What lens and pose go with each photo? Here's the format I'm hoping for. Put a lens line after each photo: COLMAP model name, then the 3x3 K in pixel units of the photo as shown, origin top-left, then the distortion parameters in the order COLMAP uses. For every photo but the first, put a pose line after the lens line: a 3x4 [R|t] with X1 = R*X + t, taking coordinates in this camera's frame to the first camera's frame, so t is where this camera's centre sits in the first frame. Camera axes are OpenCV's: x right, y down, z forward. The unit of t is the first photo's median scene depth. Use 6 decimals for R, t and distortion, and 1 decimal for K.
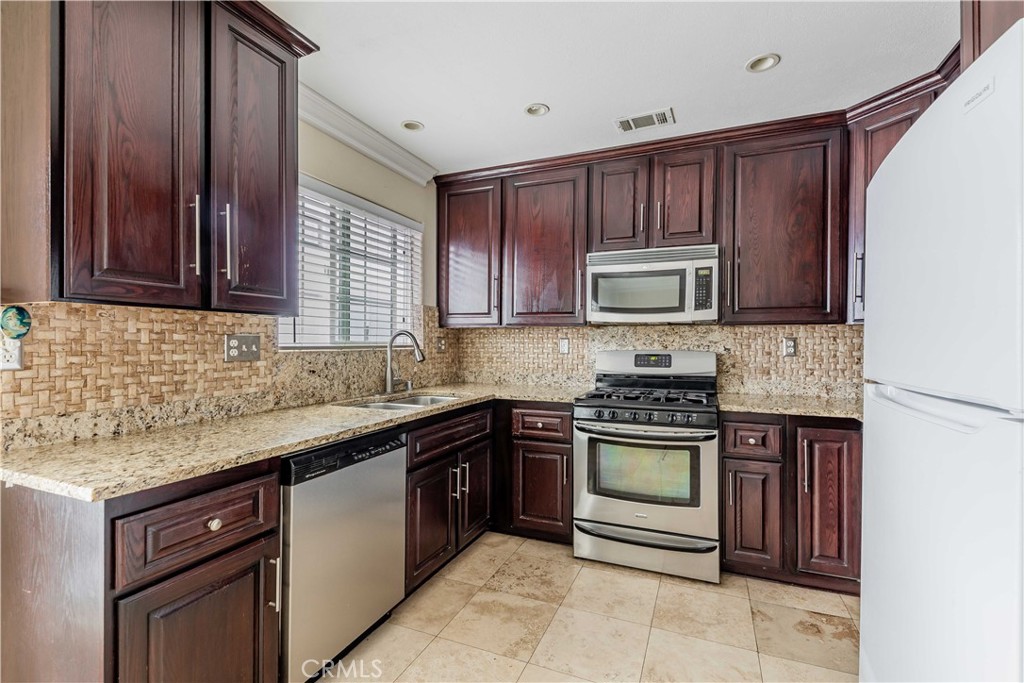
lens RADIAL K [[460.6, 0, 514.4], [0, 460.6, 343.9], [0, 0, 1]] dist [0.002968, 0.000144]
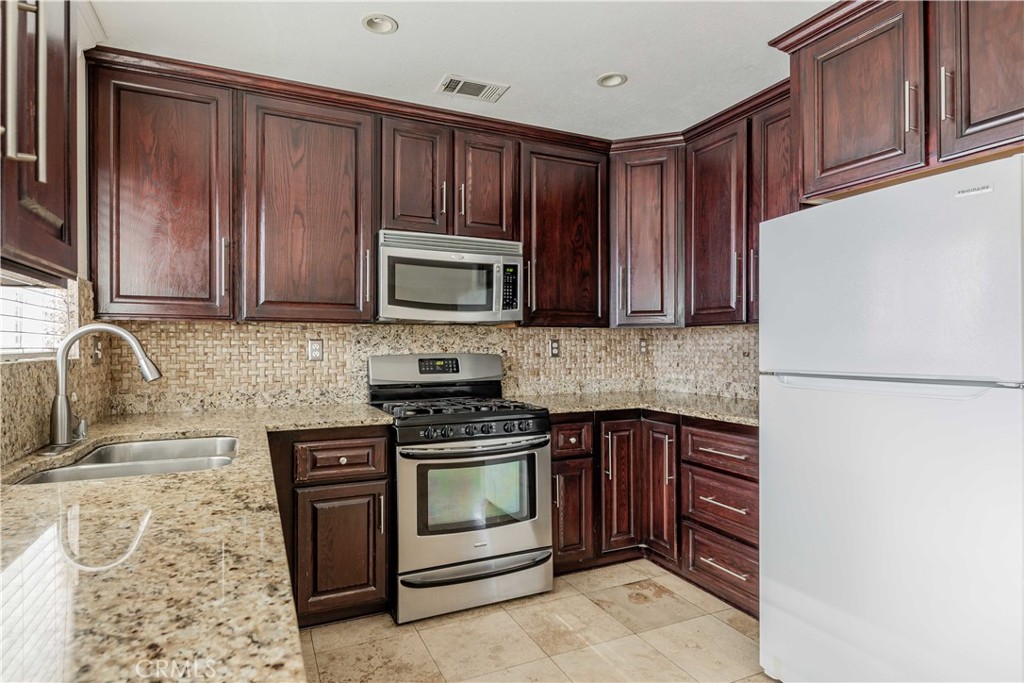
lens RADIAL K [[548.0, 0, 515.4], [0, 548.0, 346.1], [0, 0, 1]] dist [0.015608, -0.000146]
pose [[0.673153, -0.005575, 0.739482, -0.412728], [0.006260, 0.999979, 0.001840, -0.001578], [-0.739476, 0.003390, 0.673174, 0.237505]]
